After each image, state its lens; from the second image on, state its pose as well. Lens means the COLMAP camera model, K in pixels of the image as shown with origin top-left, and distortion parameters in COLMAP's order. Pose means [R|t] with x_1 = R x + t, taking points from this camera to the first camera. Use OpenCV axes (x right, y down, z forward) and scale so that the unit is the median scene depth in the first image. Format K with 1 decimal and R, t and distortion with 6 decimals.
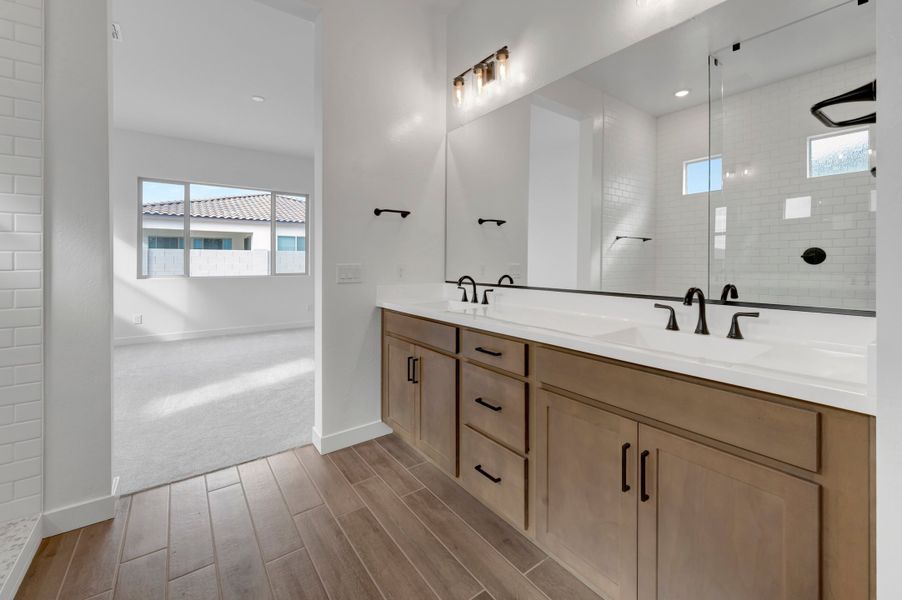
lens RADIAL K [[376.0, 0, 455.7], [0, 376.0, 260.3], [0, 0, 1]] dist [-0.003512, -0.000204]
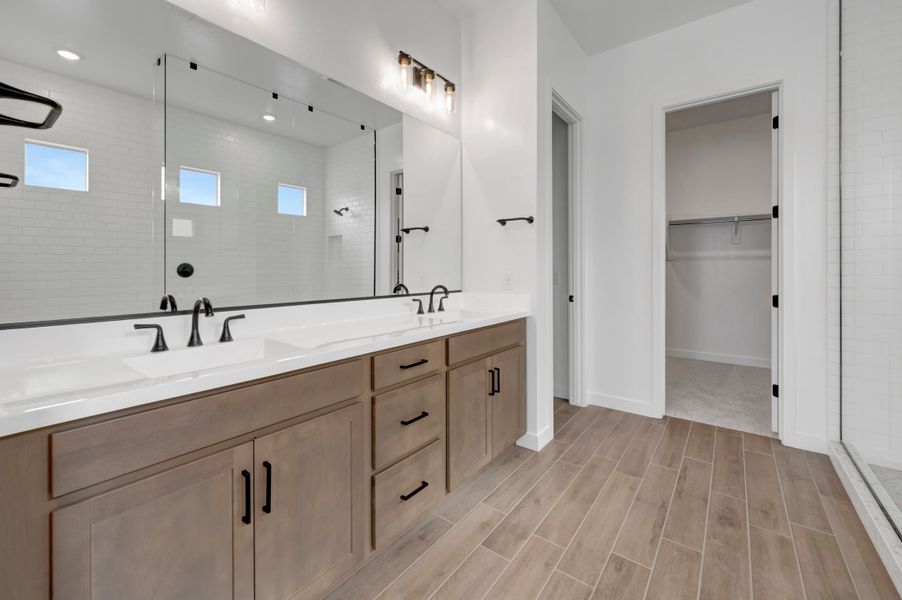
lens RADIAL K [[382.0, 0, 453.7], [0, 382.0, 269.8], [0, 0, 1]] dist [0.001946, 0.000194]
pose [[-0.277473, 0.001533, 0.960732, -0.891871], [0.000664, 0.999999, -0.001404, 0.002907], [-0.960733, 0.000248, -0.277474, 1.184326]]
